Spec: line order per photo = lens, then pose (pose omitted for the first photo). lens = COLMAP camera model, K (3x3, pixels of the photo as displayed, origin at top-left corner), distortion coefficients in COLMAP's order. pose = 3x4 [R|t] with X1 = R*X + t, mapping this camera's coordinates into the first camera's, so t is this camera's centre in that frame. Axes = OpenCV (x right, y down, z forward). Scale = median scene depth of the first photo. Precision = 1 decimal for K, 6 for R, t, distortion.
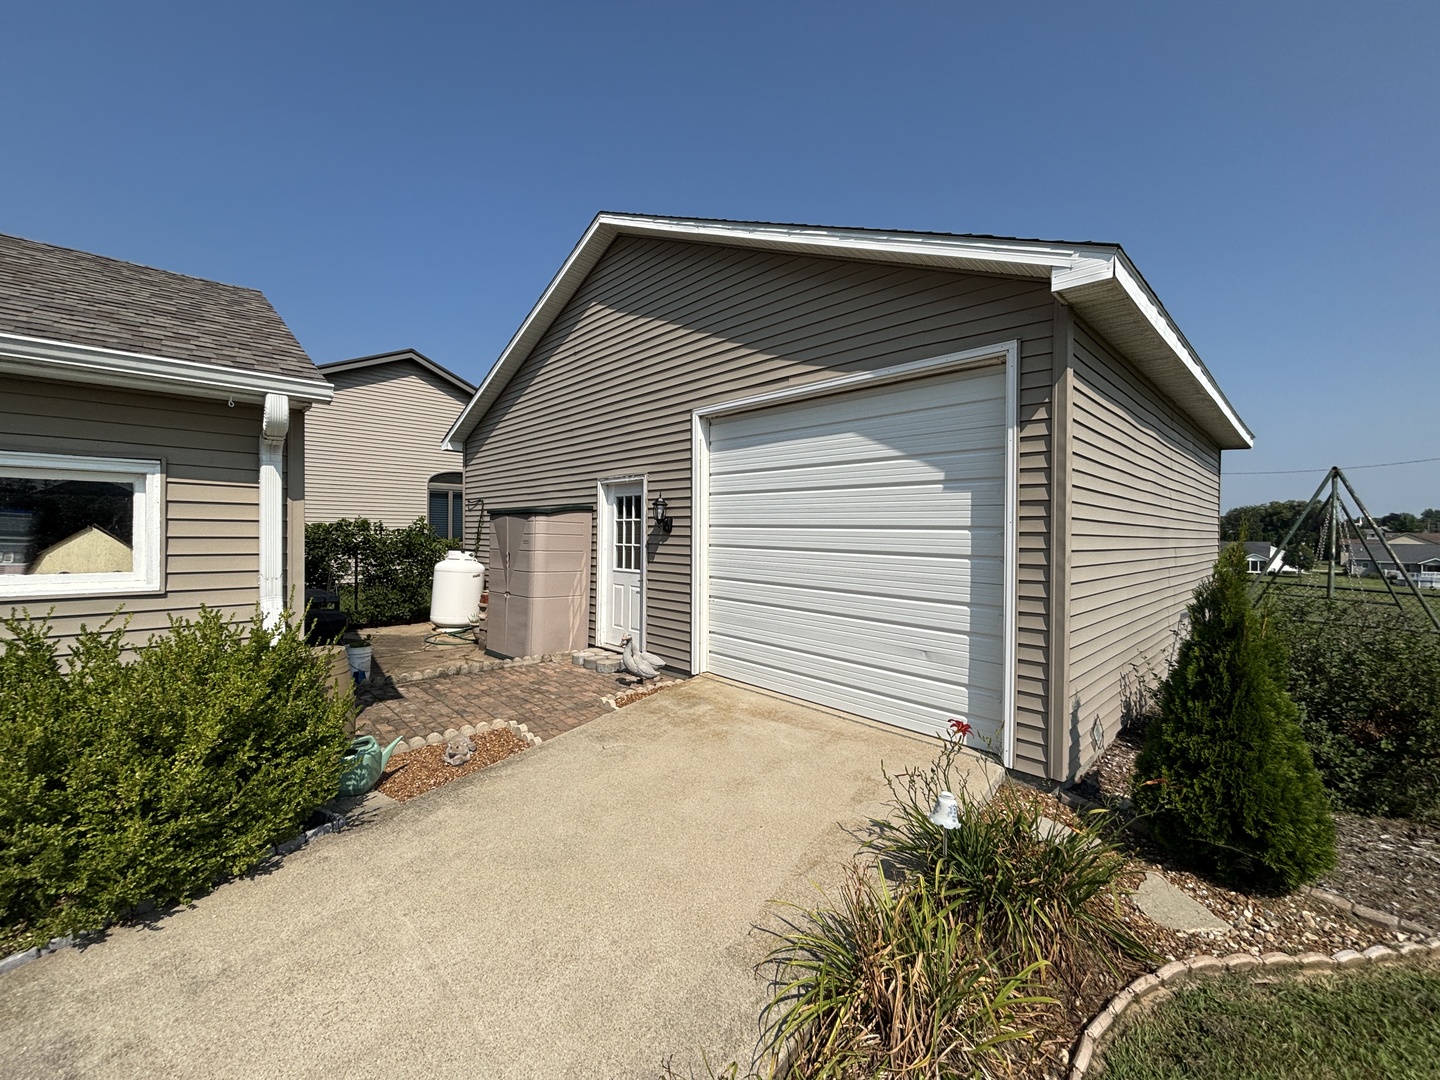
lens RADIAL K [[577.8, 0, 720.2], [0, 577.8, 532.6], [0, 0, 1]] dist [0.002257, -0.000238]
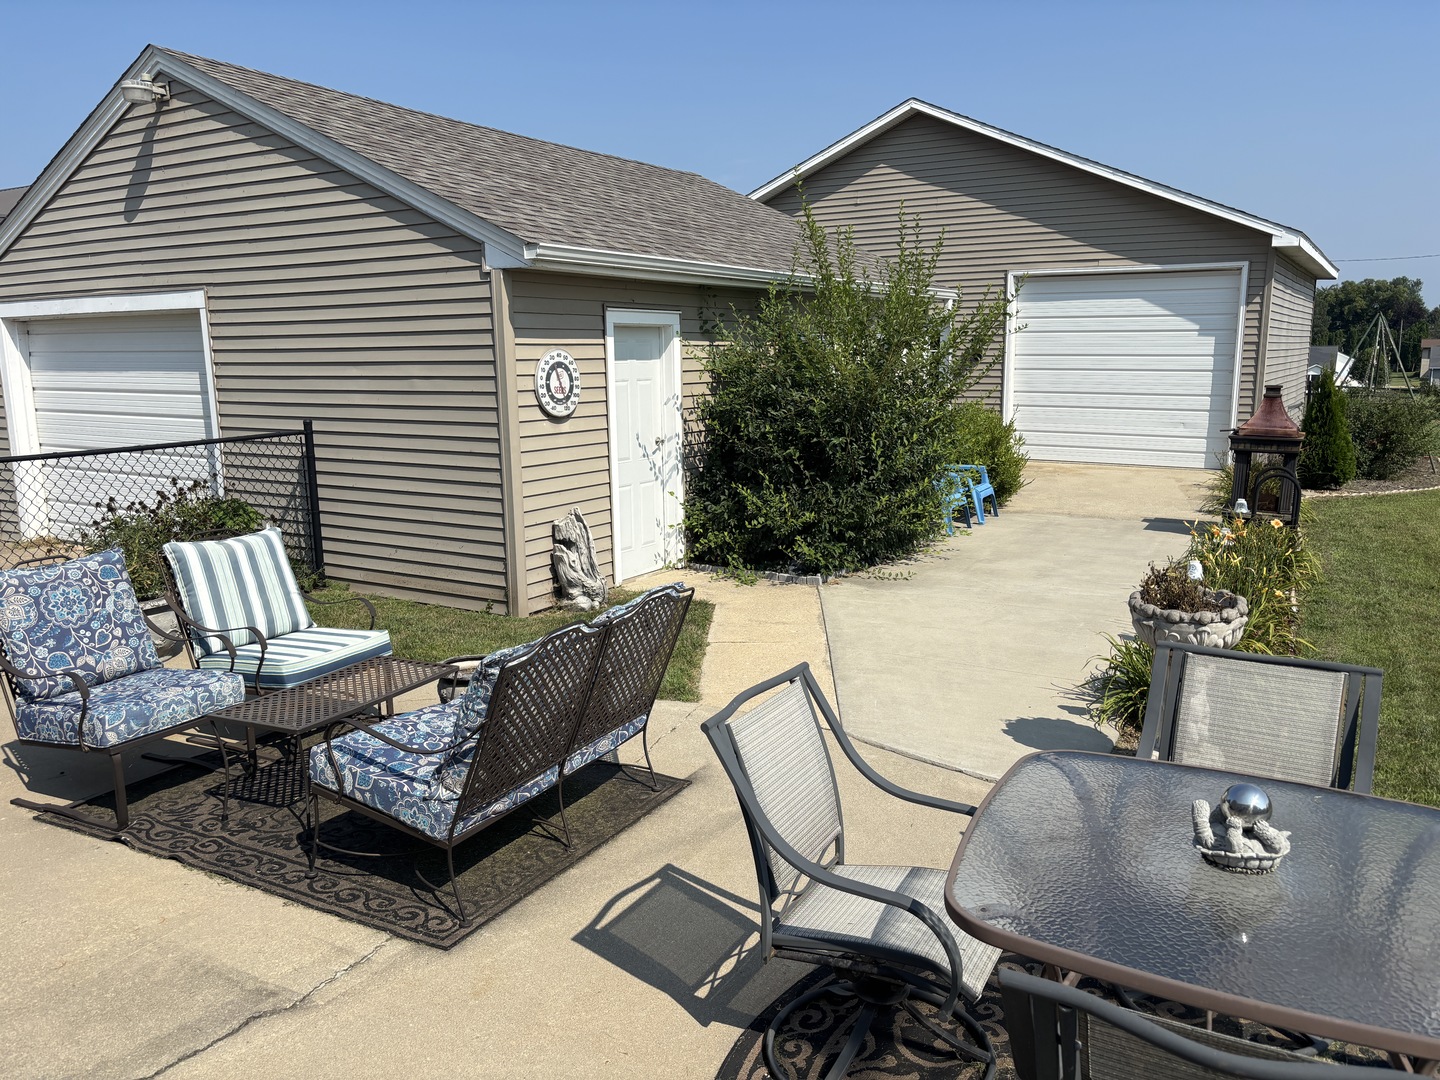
lens RADIAL K [[1082.9, 0, 723.5], [0, 1082.9, 543.6], [0, 0, 1]] dist [0.041007, -0.008700]
pose [[0.966754, -0.063964, 0.247579, -2.275651], [0.018202, 0.982967, 0.182879, -0.095690], [-0.255060, -0.172293, 0.951451, -2.346991]]
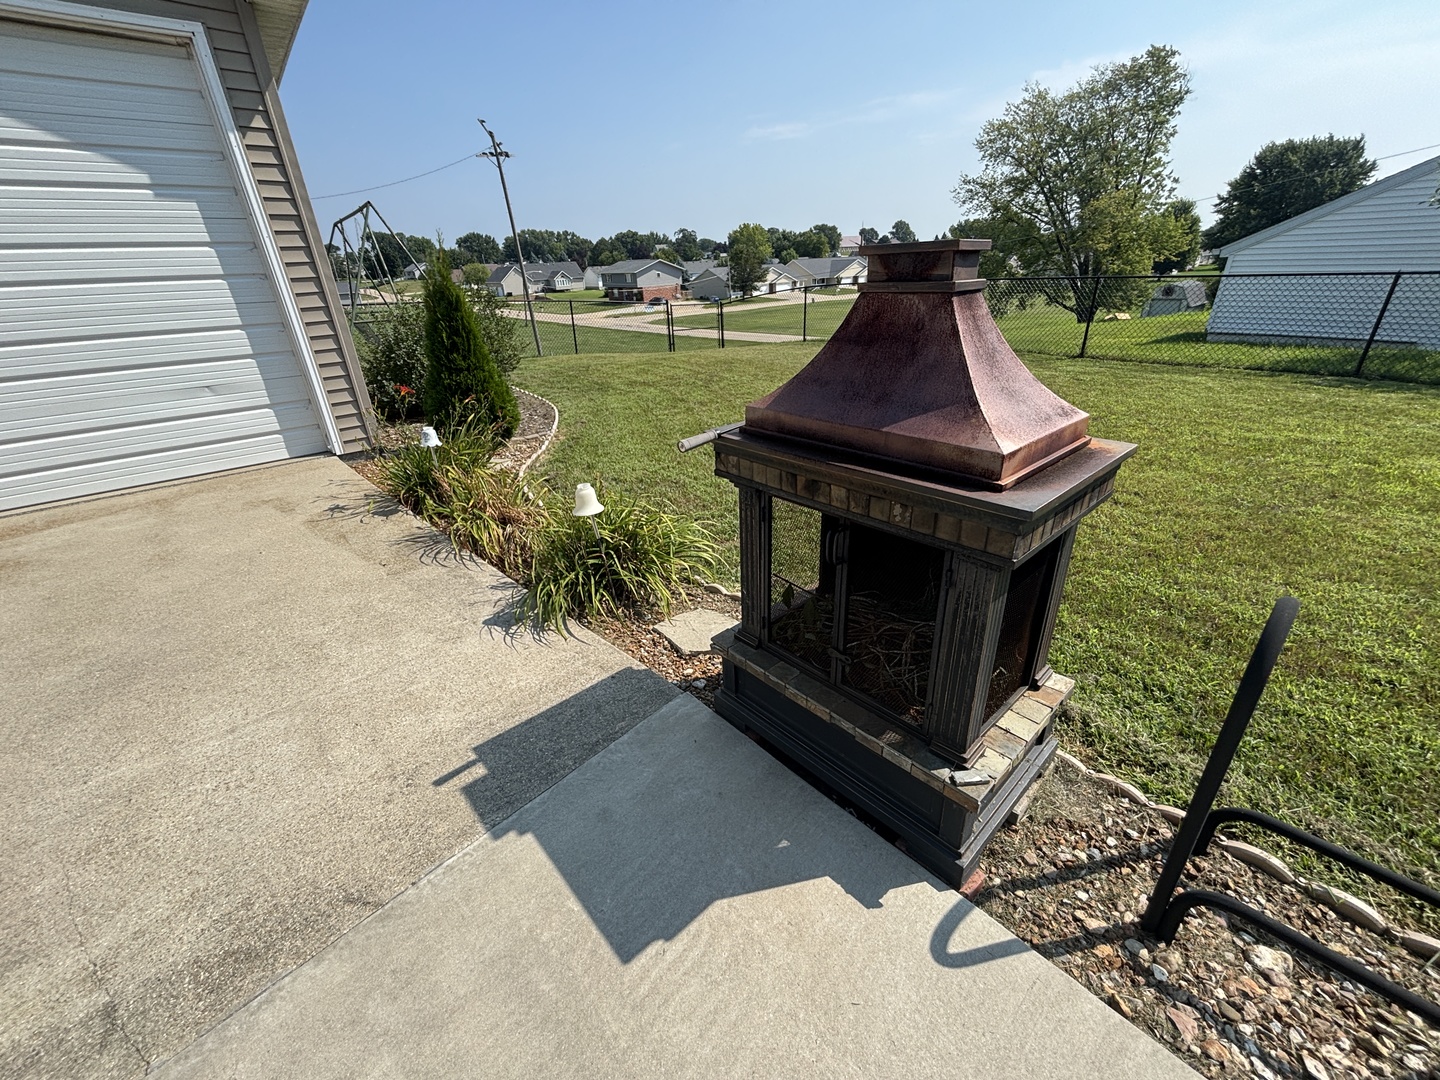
lens RADIAL K [[577.8, 0, 722.2], [0, 577.8, 532.2], [0, 0, 1]] dist [0.002257, -0.000238]
pose [[0.068976, -0.432145, 0.899162, -0.653930], [0.042826, 0.901761, 0.430109, 0.051604], [-0.996699, 0.008840, 0.080707, 0.071461]]
